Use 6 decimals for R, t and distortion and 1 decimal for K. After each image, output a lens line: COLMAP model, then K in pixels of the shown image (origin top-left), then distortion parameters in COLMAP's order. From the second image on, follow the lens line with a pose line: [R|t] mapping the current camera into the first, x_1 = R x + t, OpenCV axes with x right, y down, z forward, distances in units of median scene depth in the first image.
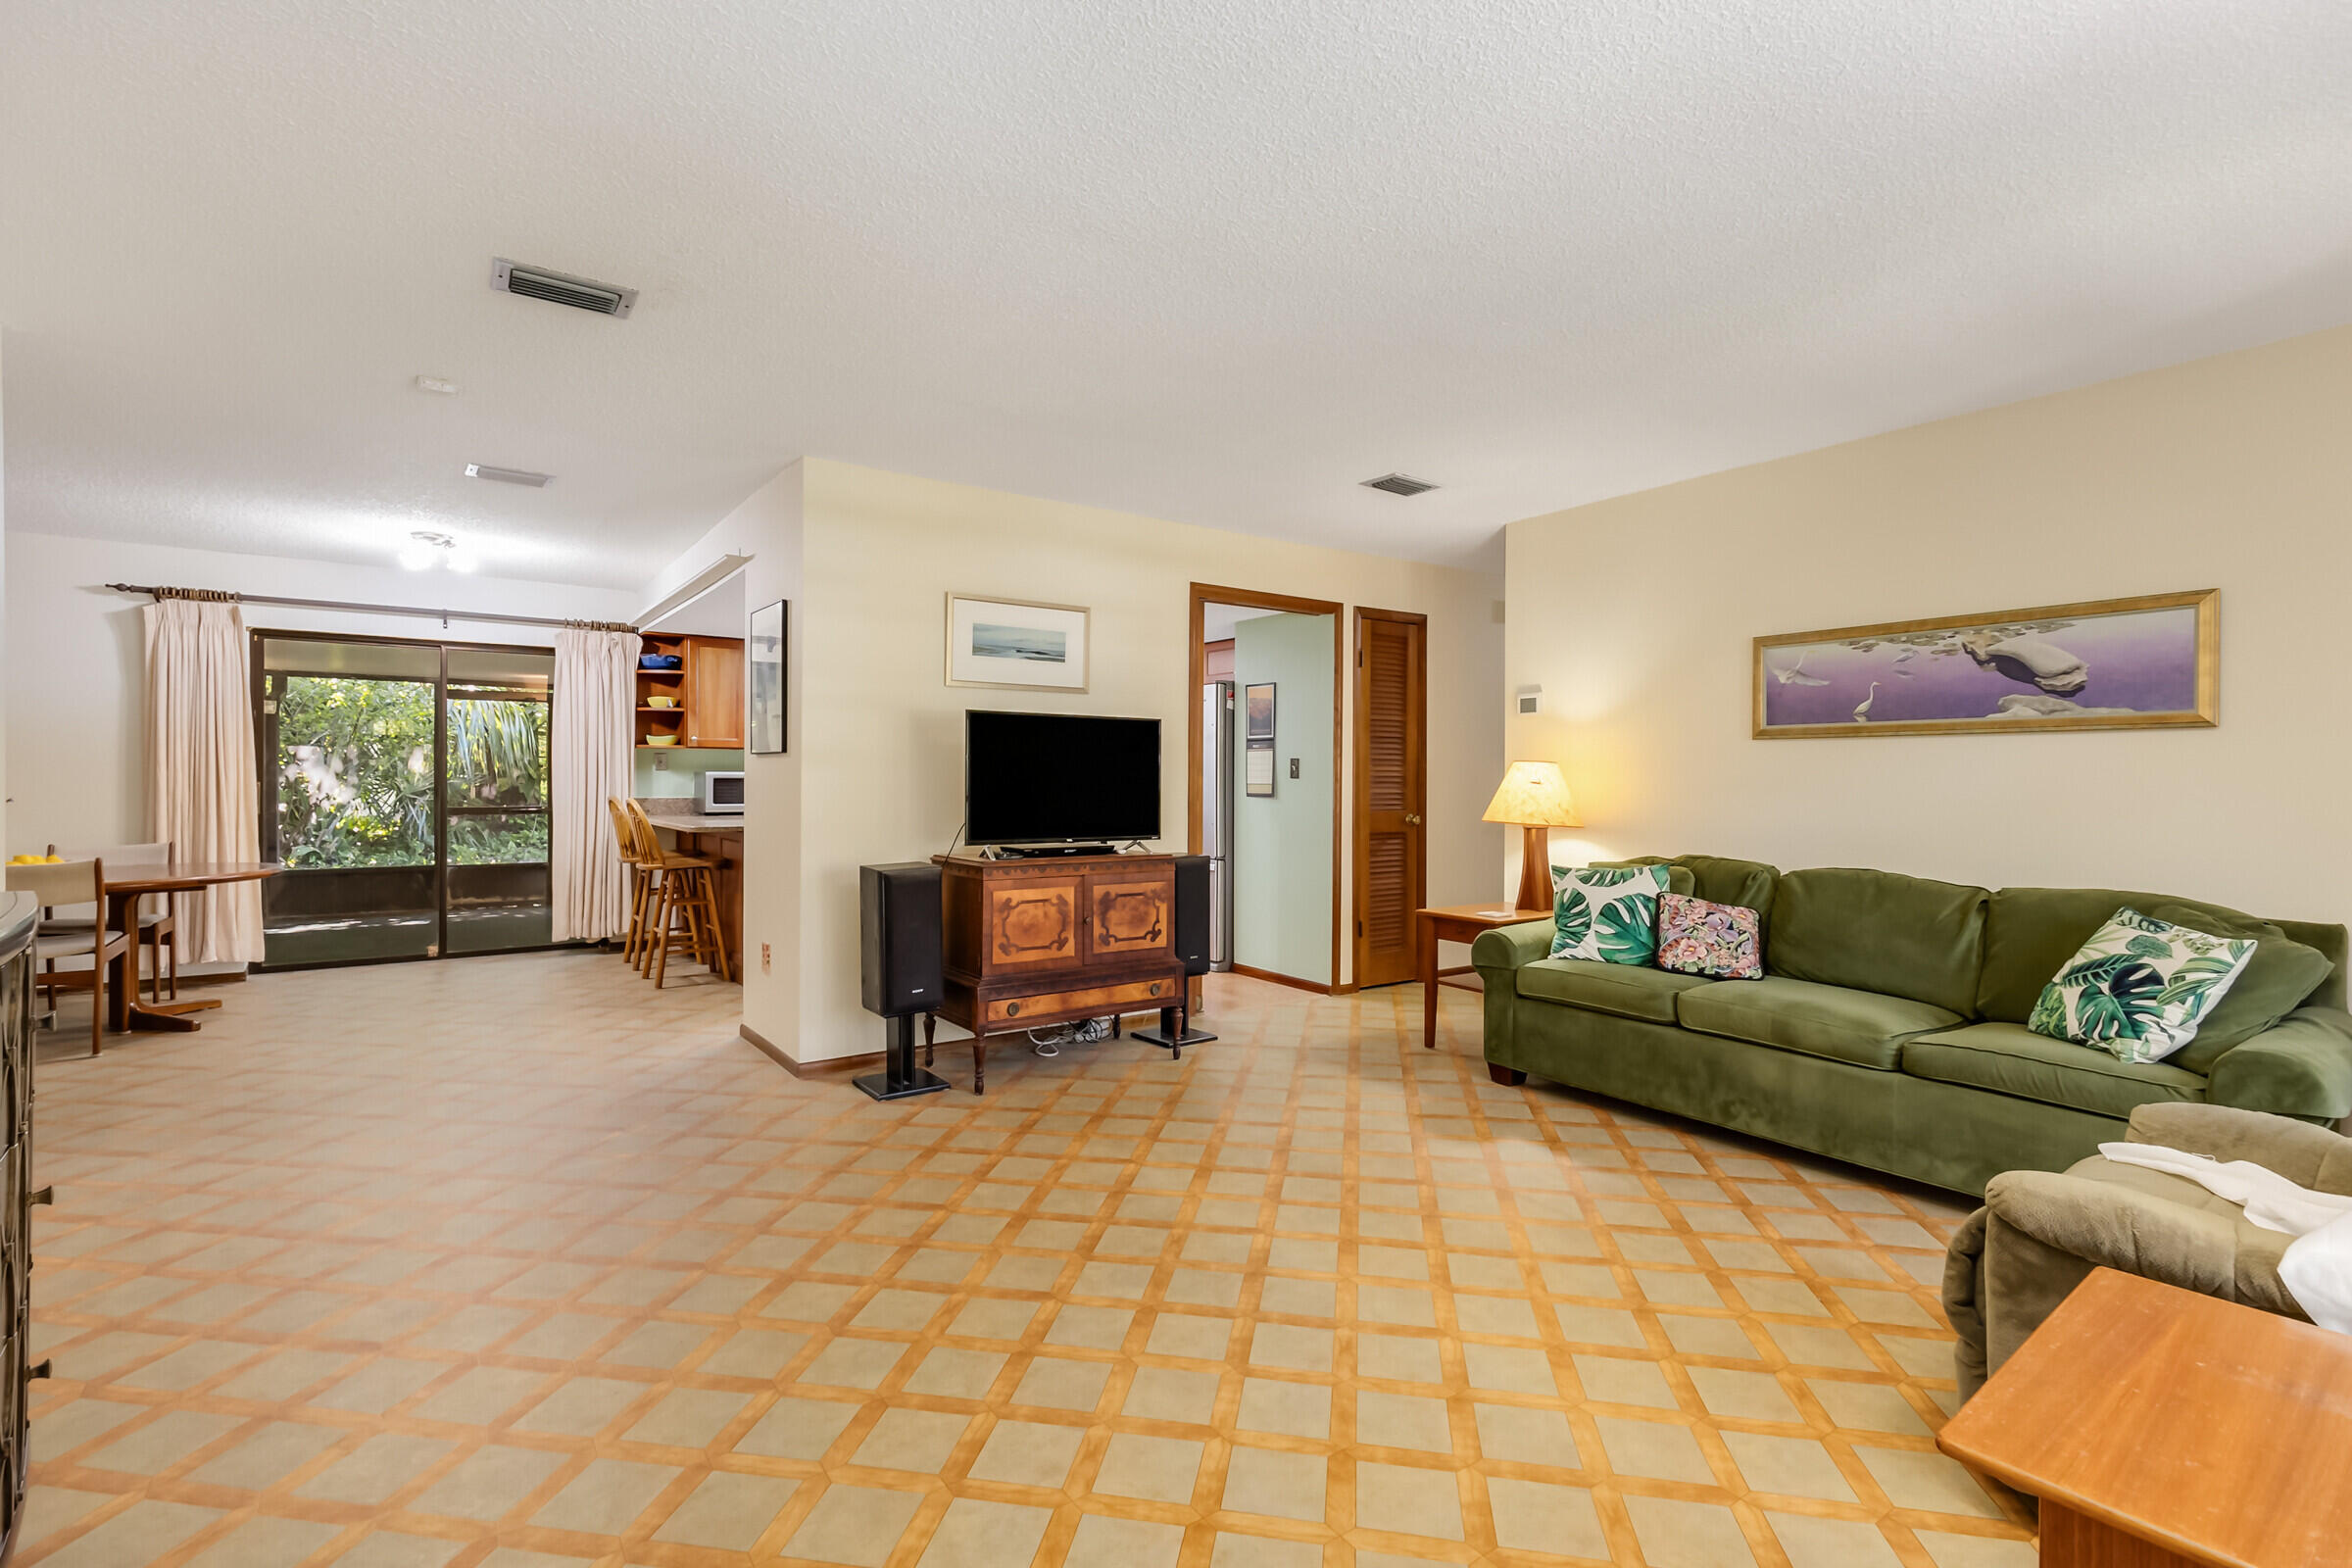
lens RADIAL K [[1084.7, 0, 1178.8], [0, 1084.7, 777.3], [0, 0, 1]] dist [0.020425, -0.000082]
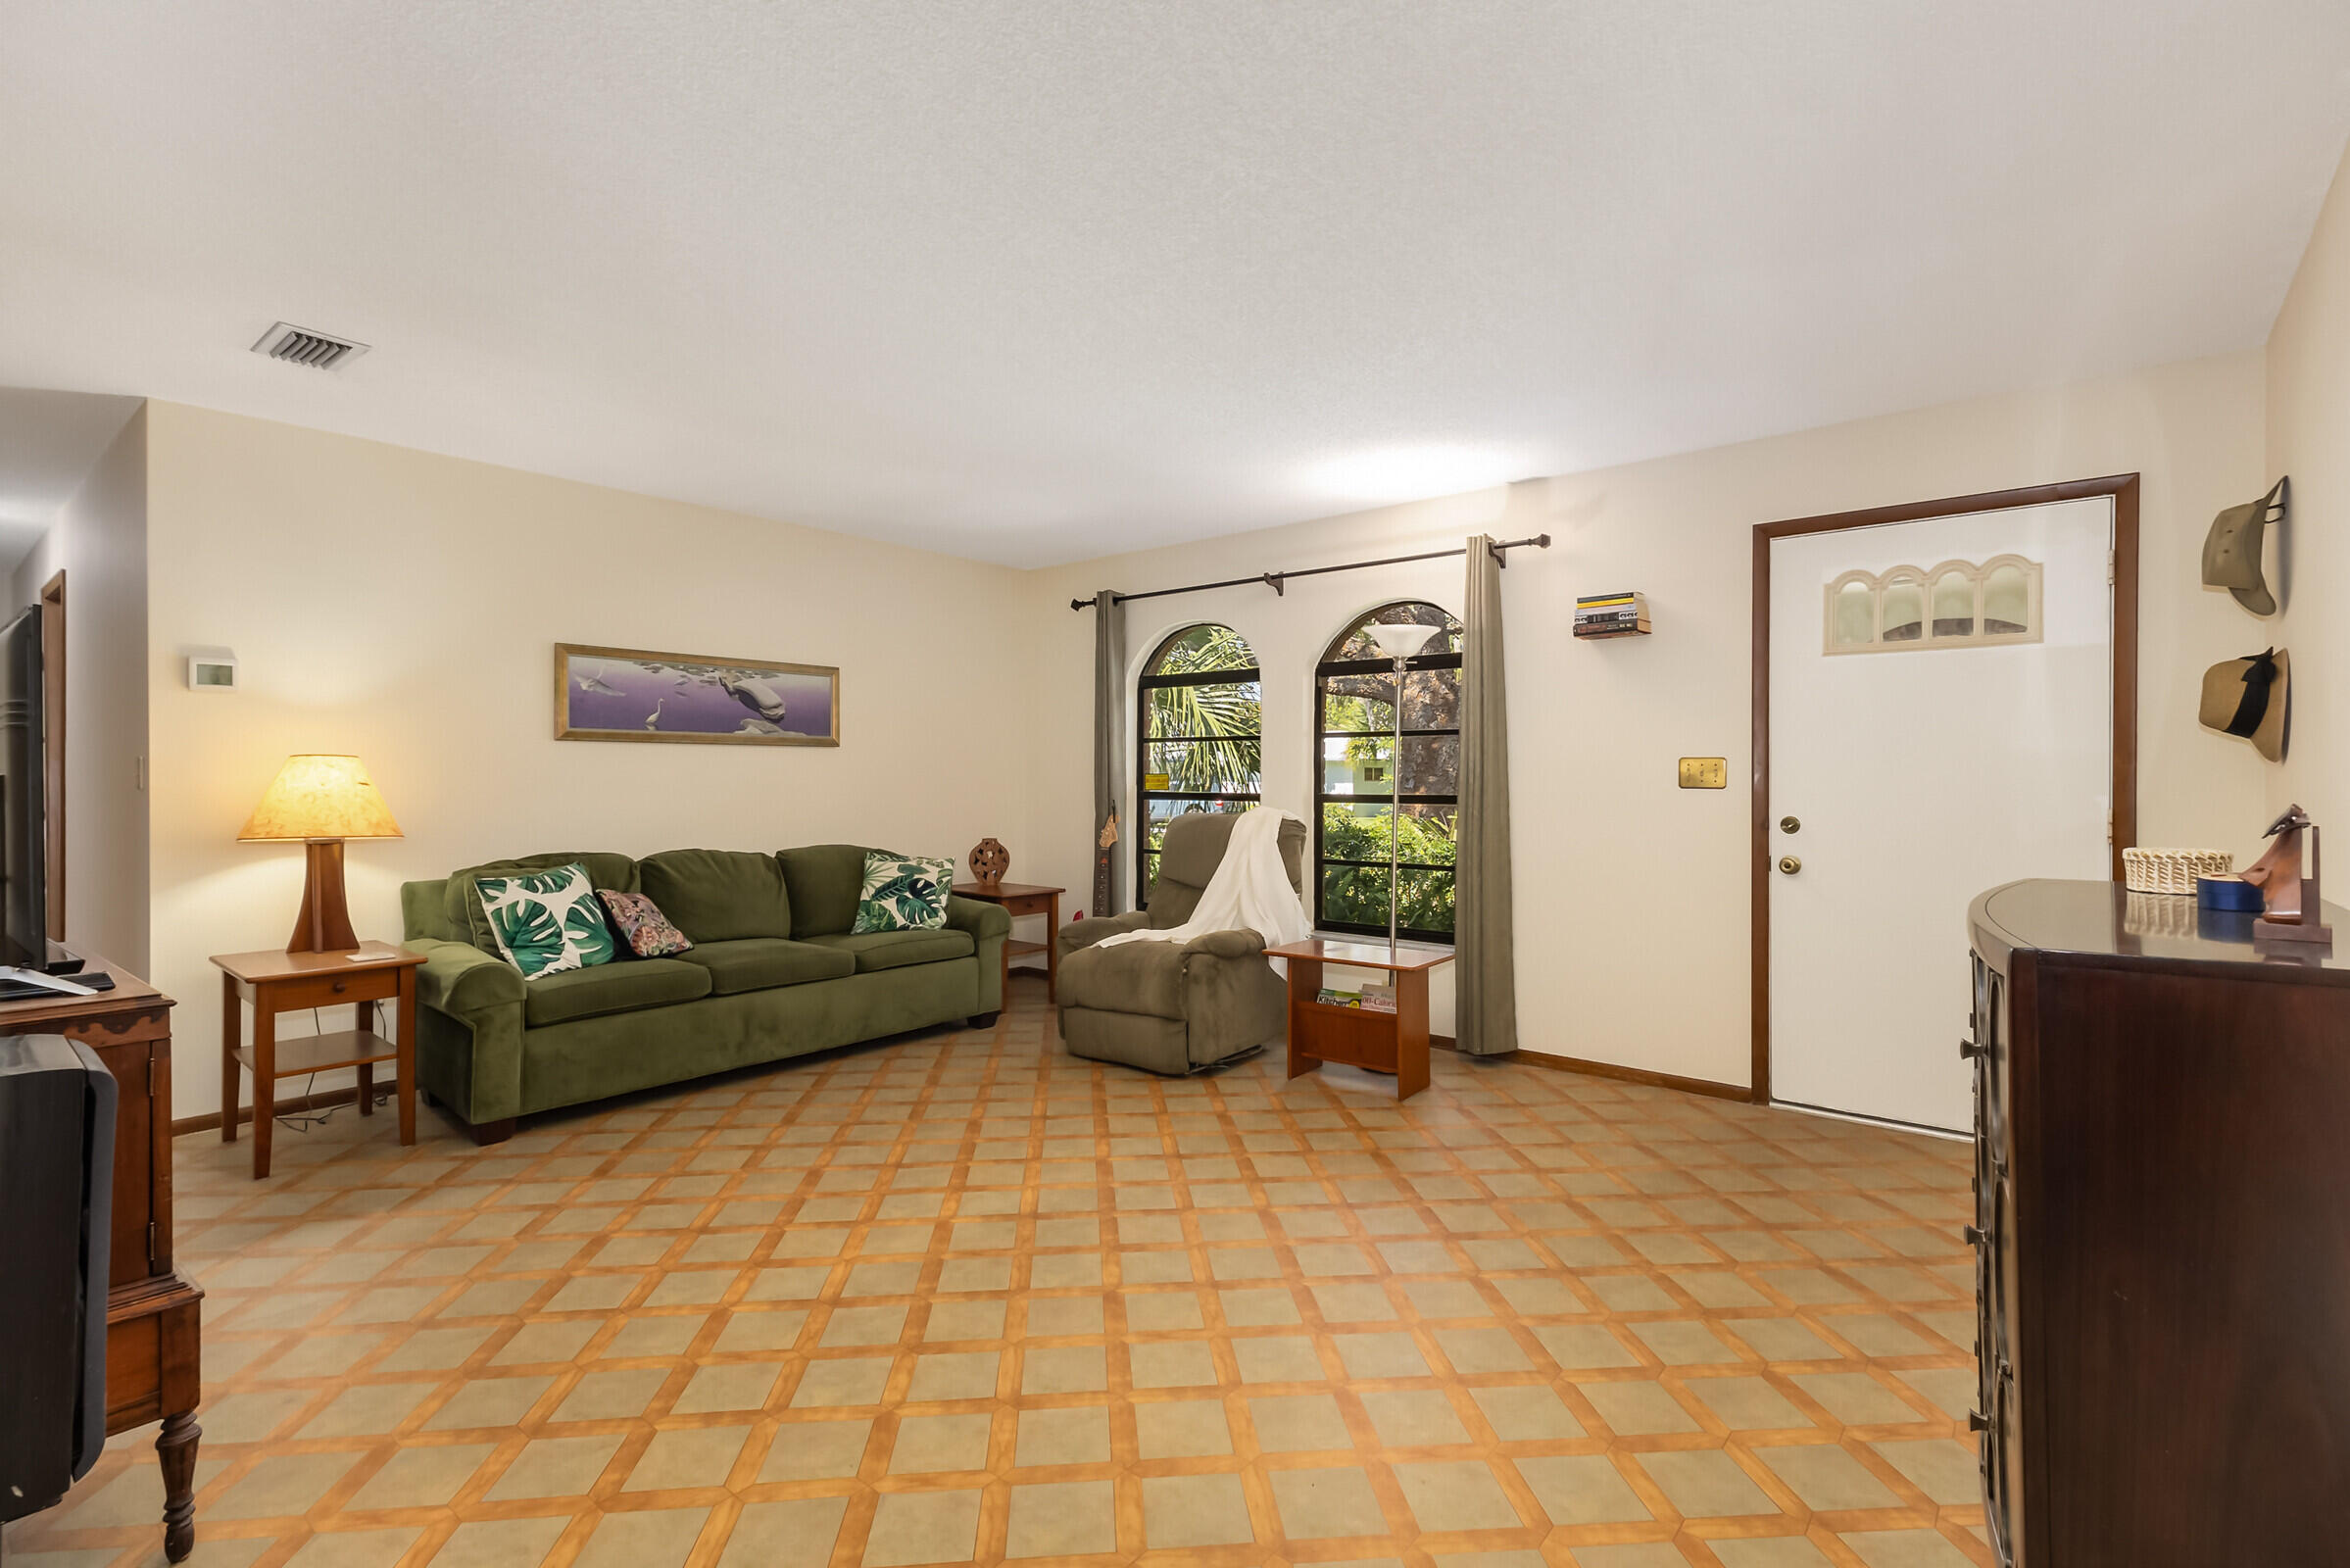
lens RADIAL K [[1083.8, 0, 1180.1], [0, 1083.8, 742.7], [0, 0, 1]] dist [0.020425, -0.000082]
pose [[-0.260903, 0.023790, 0.965072, -0.757413], [-0.004301, 0.999658, -0.025805, -0.008809], [-0.965355, -0.010884, -0.260712, 0.810612]]
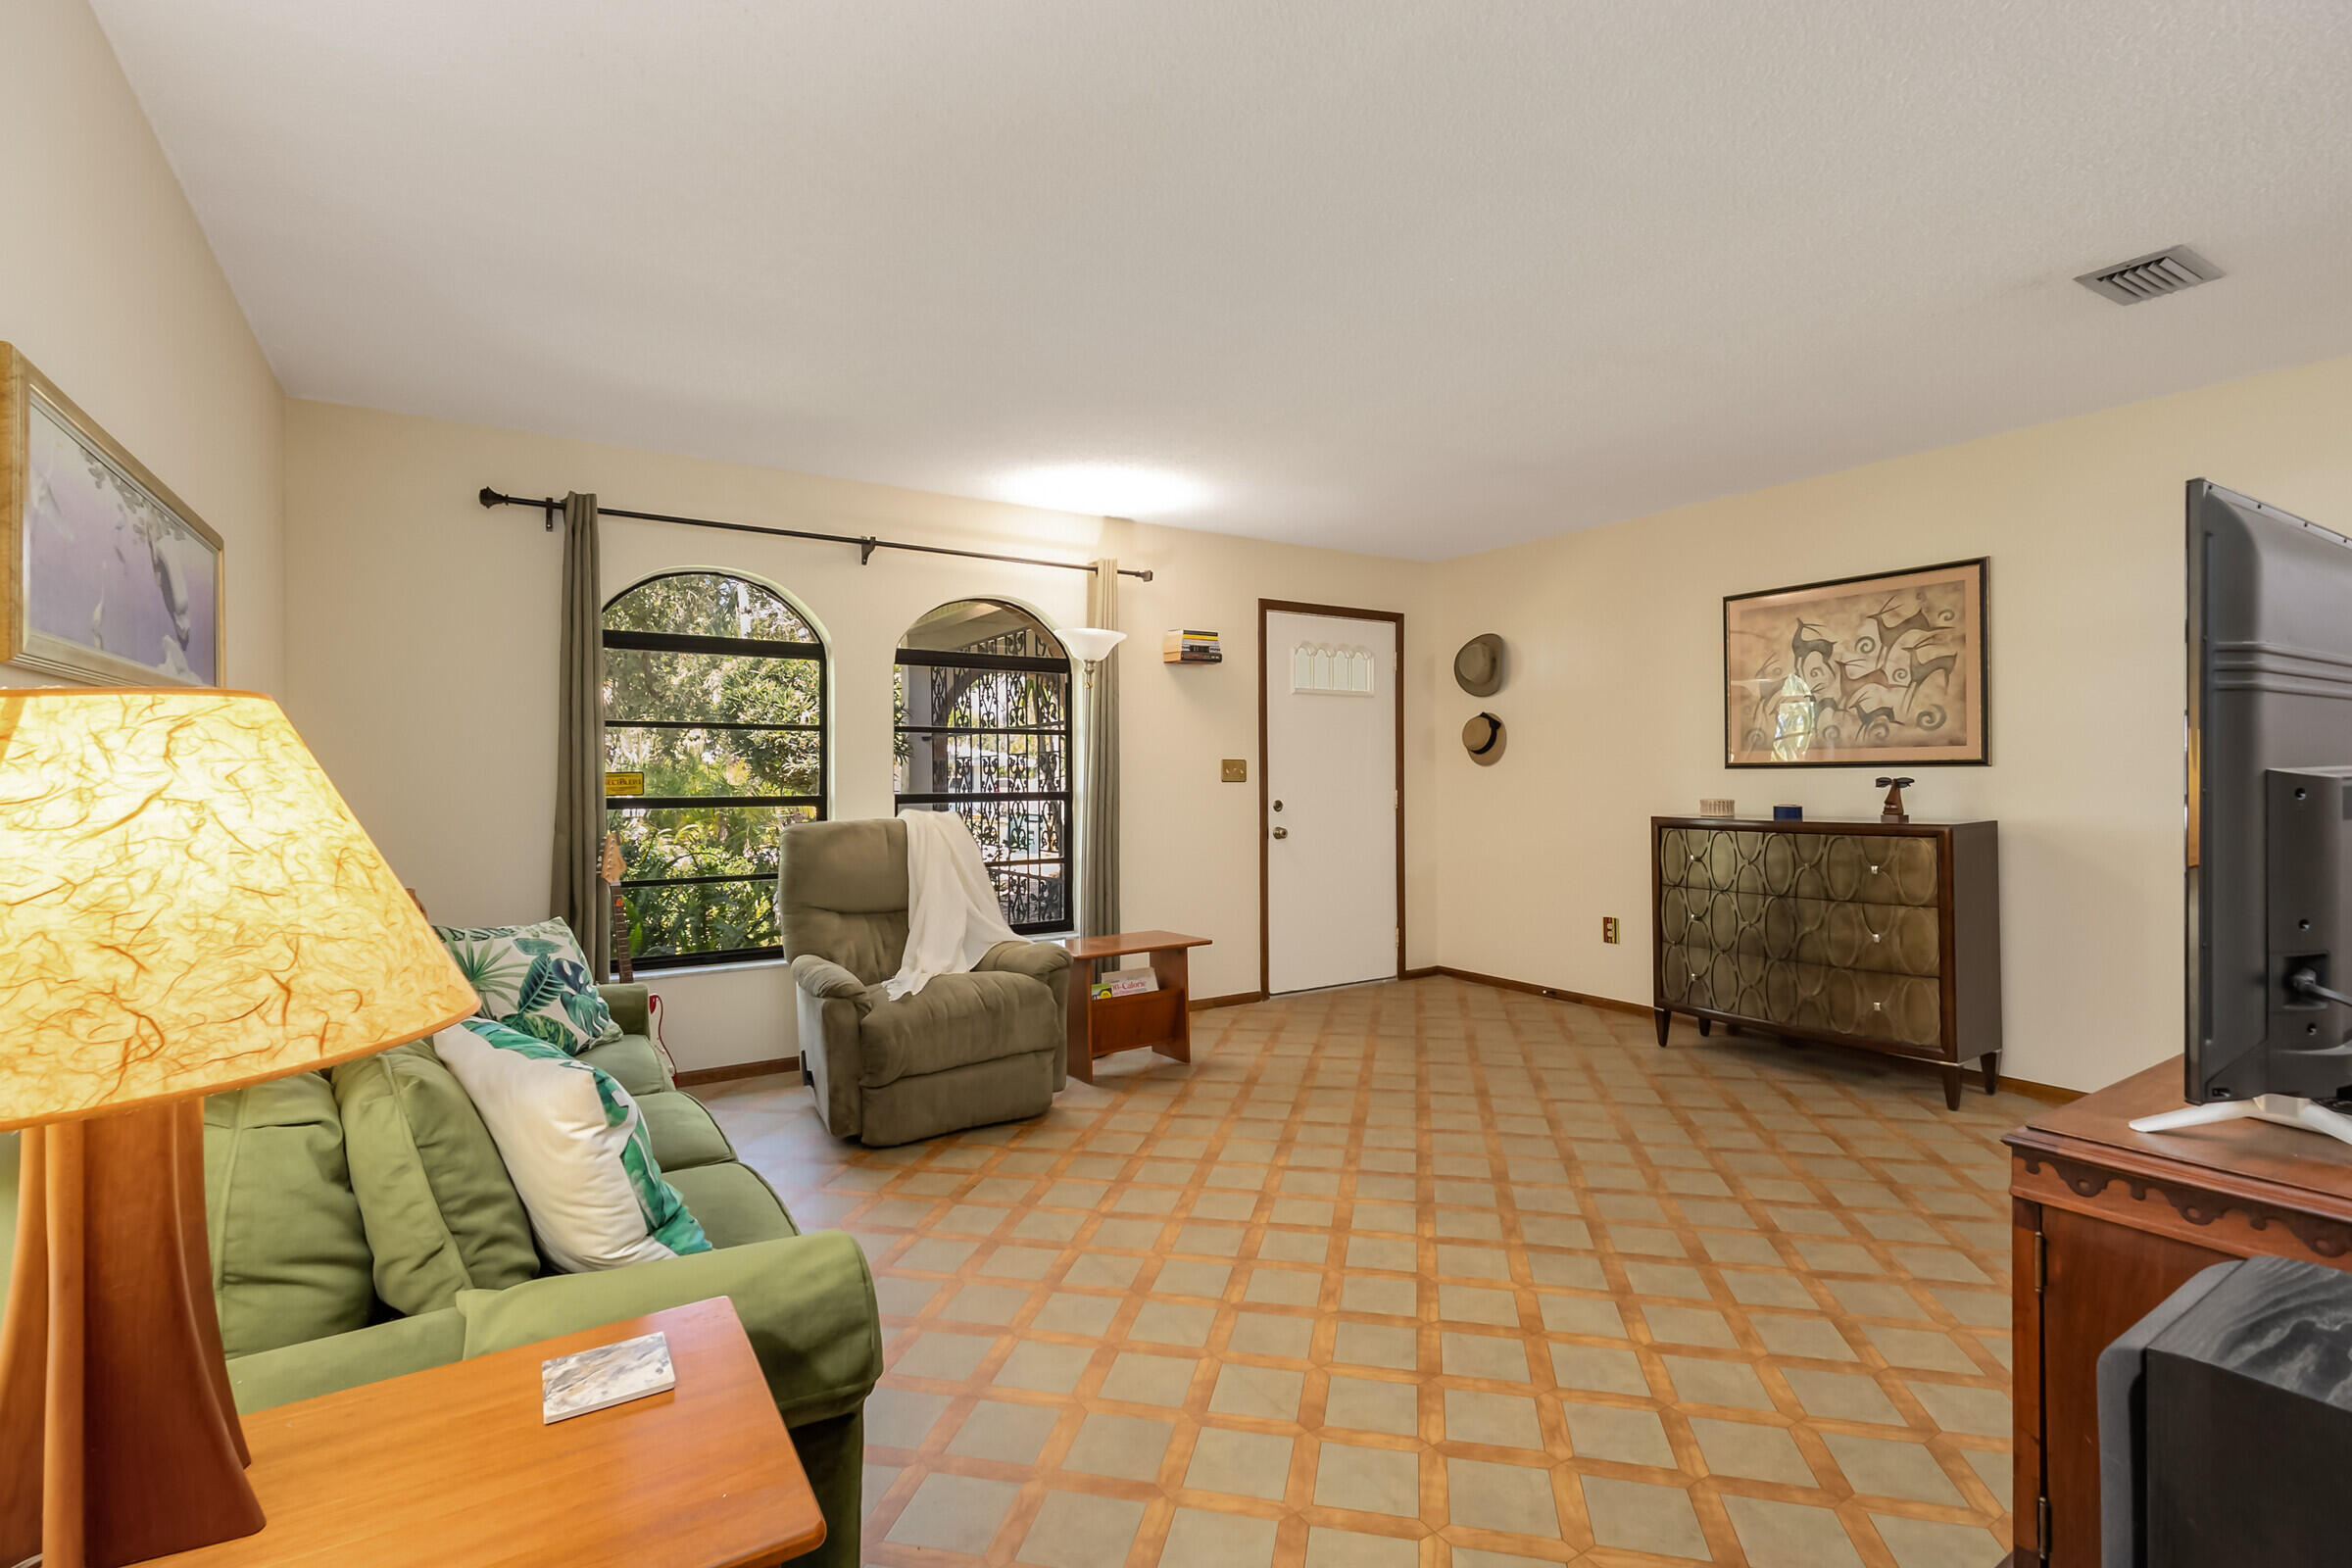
lens RADIAL K [[1084.7, 0, 1174.1], [0, 1084.7, 756.1], [0, 0, 1]] dist [0.020425, -0.000082]
pose [[-0.999042, 0.001663, 0.043722, 0.200771], [0.000746, 0.999780, -0.020978, 0.001747], [-0.043748, -0.020925, -0.998823, 1.531018]]
